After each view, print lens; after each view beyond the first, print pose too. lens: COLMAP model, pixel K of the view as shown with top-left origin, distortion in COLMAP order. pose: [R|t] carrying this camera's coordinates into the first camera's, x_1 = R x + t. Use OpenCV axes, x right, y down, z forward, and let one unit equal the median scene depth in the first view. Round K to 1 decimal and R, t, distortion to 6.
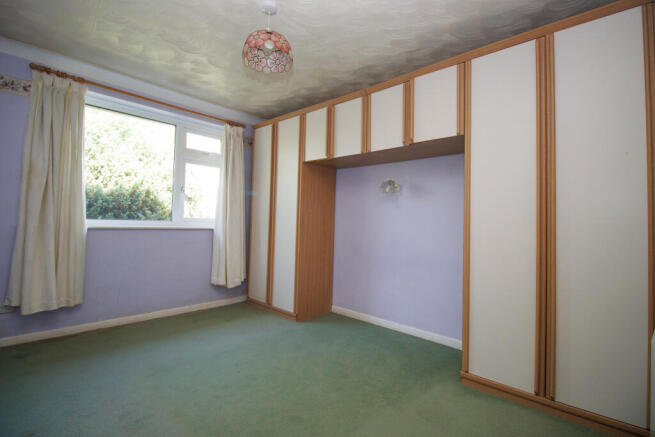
lens RADIAL K [[307.9, 0, 323.2], [0, 307.9, 216.8], [0, 0, 1]] dist [-0.001873, -0.000687]
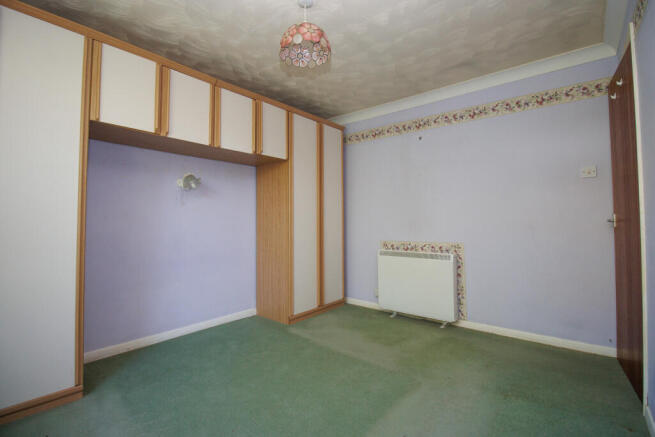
lens RADIAL K [[307.9, 0, 323.2], [0, 307.9, 216.8], [0, 0, 1]] dist [-0.001873, -0.000687]
pose [[-0.054222, 0.007488, 0.998501, -0.771209], [0.001887, 0.999971, -0.007396, 0.015880], [-0.998527, 0.001483, -0.054234, 0.669692]]
